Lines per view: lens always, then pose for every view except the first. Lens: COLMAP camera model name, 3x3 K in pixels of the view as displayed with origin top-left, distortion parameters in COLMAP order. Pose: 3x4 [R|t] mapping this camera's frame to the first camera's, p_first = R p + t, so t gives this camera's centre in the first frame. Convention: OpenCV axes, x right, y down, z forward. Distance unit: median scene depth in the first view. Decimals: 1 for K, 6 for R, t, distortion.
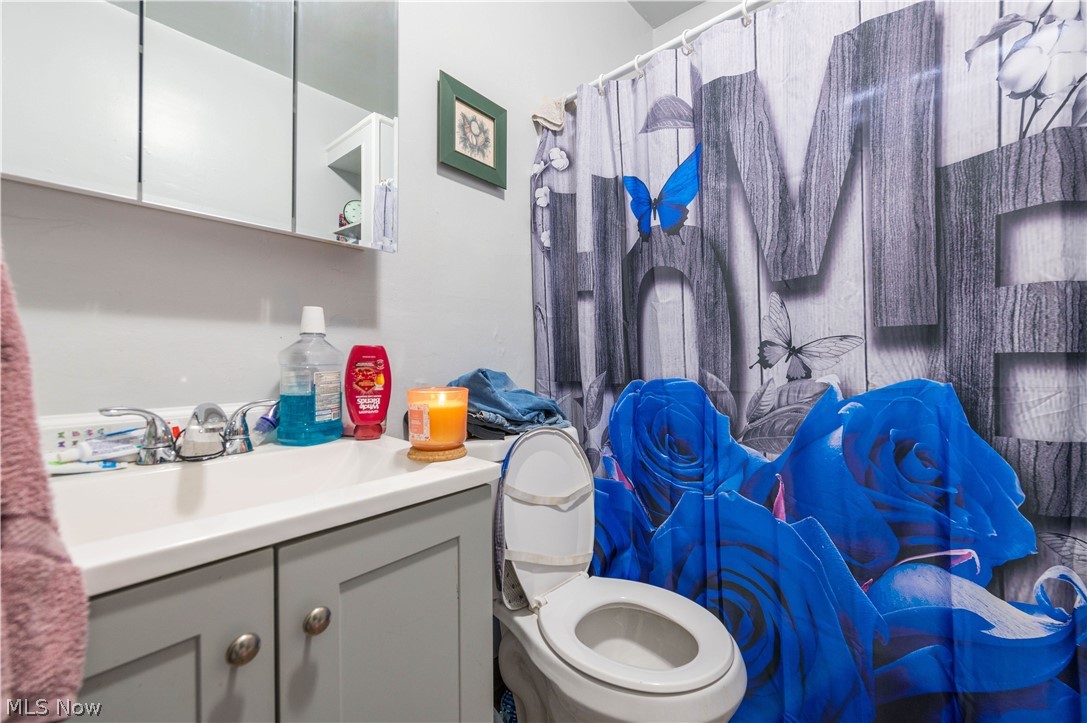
lens RADIAL K [[437.0, 0, 546.5], [0, 437.0, 354.7], [0, 0, 1]] dist [0.012731, -0.004432]
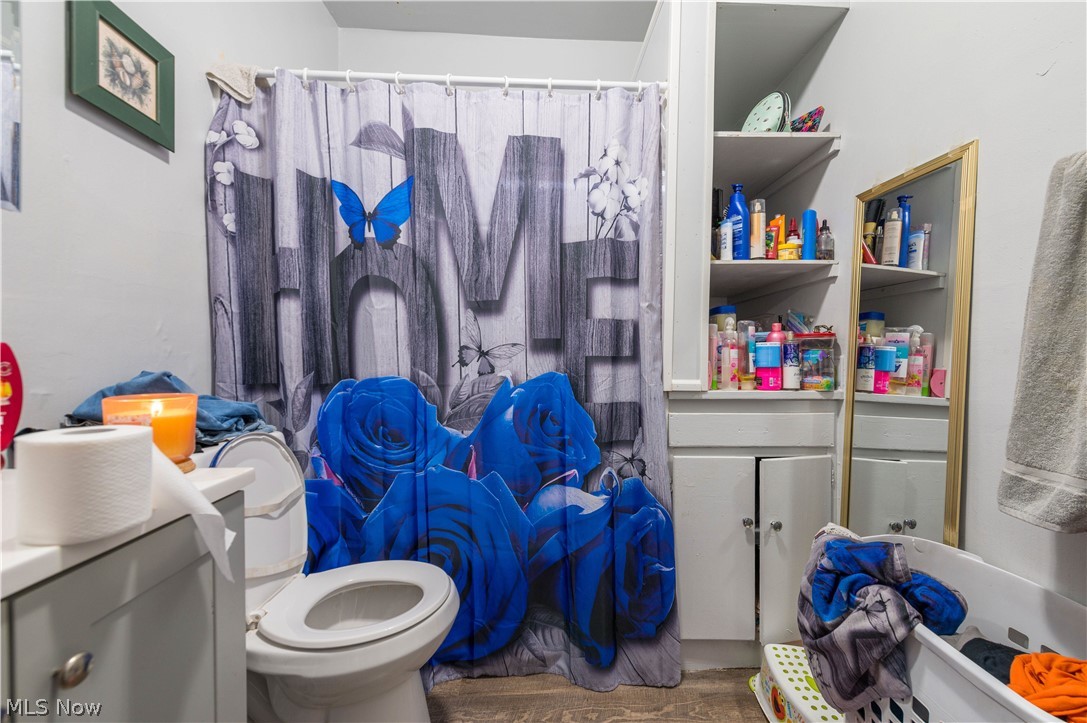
lens RADIAL K [[423.3, 0, 558.8], [0, 423.3, 359.5], [0, 0, 1]] dist [0.003078, -0.000078]
pose [[0.714264, -0.002826, 0.699871, -0.159737], [-0.007346, 0.999906, 0.011534, -0.005967], [-0.699838, -0.013380, 0.714176, -0.090706]]
